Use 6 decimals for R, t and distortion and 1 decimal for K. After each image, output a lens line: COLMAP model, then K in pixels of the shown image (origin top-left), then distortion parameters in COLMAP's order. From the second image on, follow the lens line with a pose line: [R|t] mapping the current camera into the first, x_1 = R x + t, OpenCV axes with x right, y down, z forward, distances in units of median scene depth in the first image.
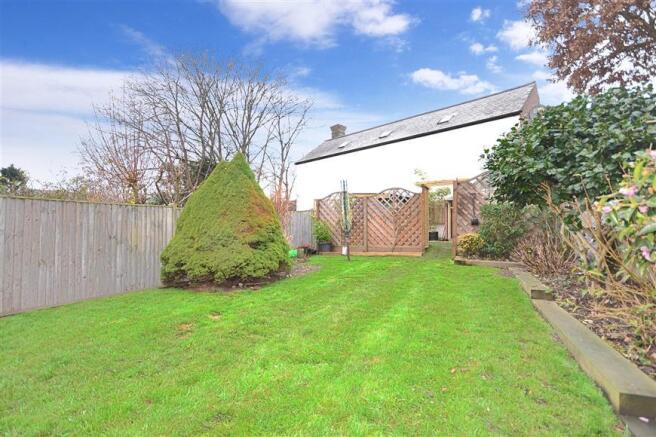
lens RADIAL K [[289.4, 0, 329.1], [0, 289.4, 223.2], [0, 0, 1]] dist [0.002208, -0.000270]
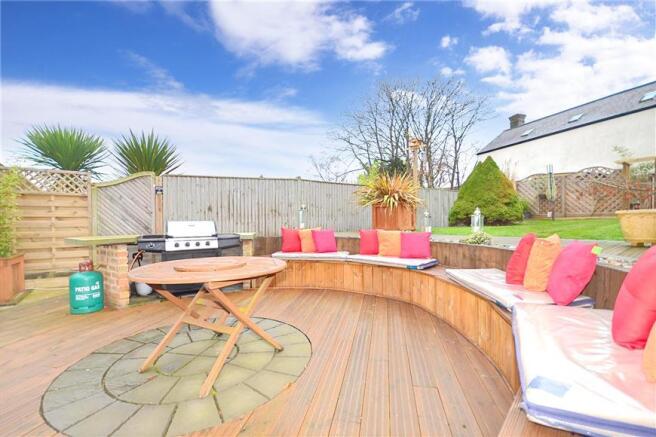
lens RADIAL K [[289.4, 0, 329.1], [0, 289.4, 223.2], [0, 0, 1]] dist [0.002208, -0.000270]
pose [[0.894201, -0.004976, -0.447639, -0.241349], [0.017159, 0.999584, 0.023164, 0.074591], [0.447338, -0.028394, 0.893914, -0.658836]]
